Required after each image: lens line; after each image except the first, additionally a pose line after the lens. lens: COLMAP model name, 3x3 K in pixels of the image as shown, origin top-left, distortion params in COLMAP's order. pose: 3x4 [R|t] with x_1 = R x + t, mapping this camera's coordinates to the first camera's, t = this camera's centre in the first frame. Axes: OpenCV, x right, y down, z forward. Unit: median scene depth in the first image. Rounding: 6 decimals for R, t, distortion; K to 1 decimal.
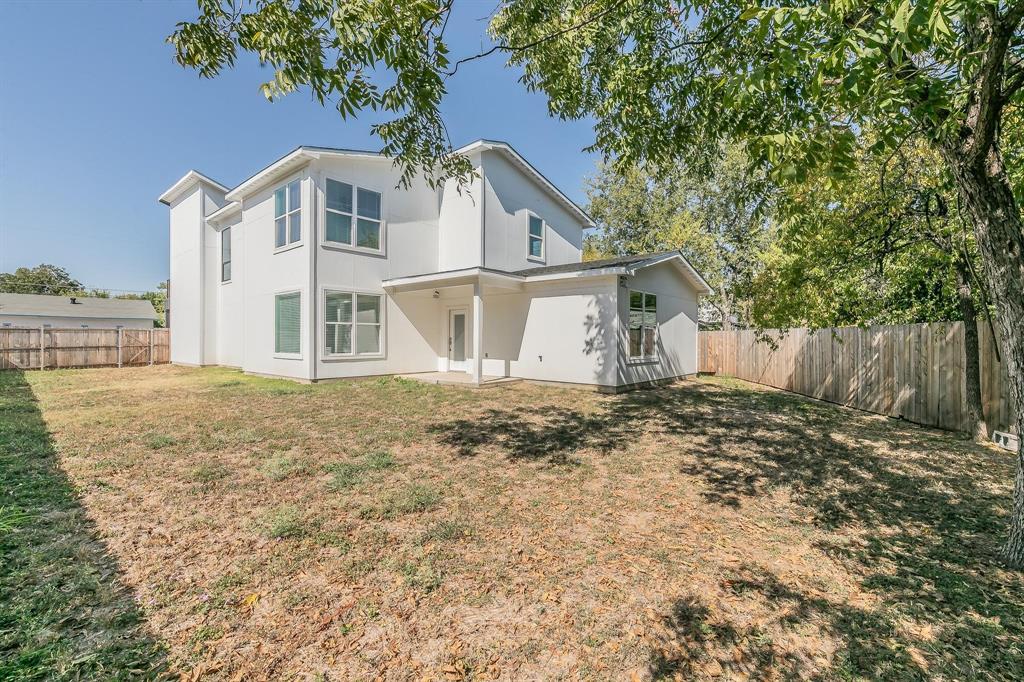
lens RADIAL K [[438.8, 0, 512.0], [0, 438.8, 341.0], [0, 0, 1]] dist [0.001599, 0.000166]
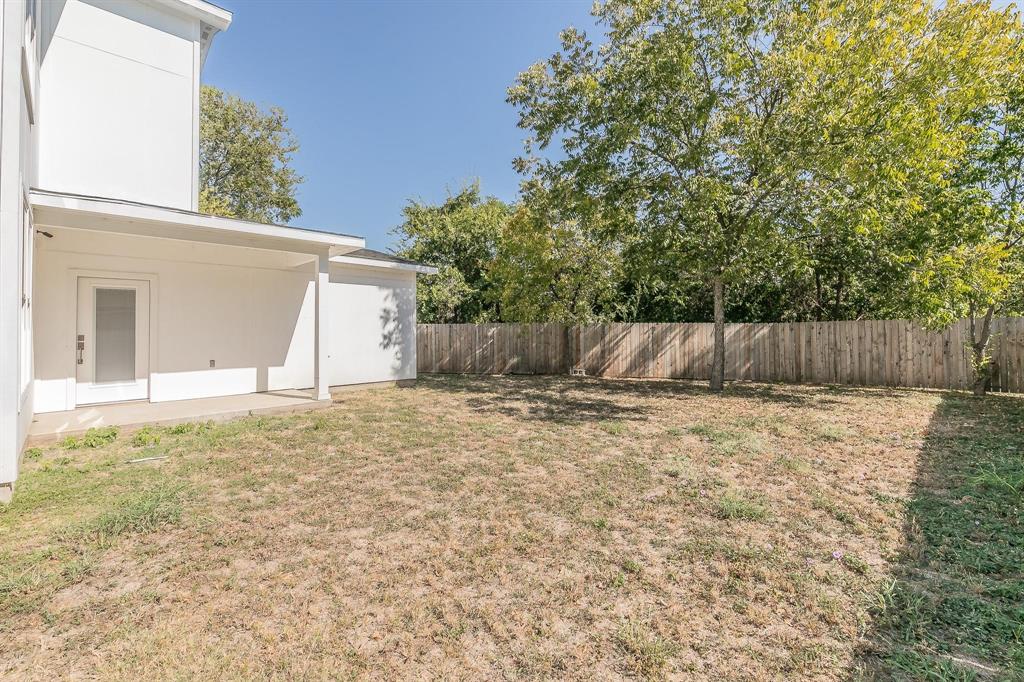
lens RADIAL K [[438.8, 0, 512.0], [0, 438.8, 341.0], [0, 0, 1]] dist [0.001599, 0.000166]
pose [[0.084230, -0.027866, 0.996057, -0.765708], [0.016000, 0.999518, 0.026610, -0.009622], [-0.996318, 0.013696, 0.084635, 0.656935]]
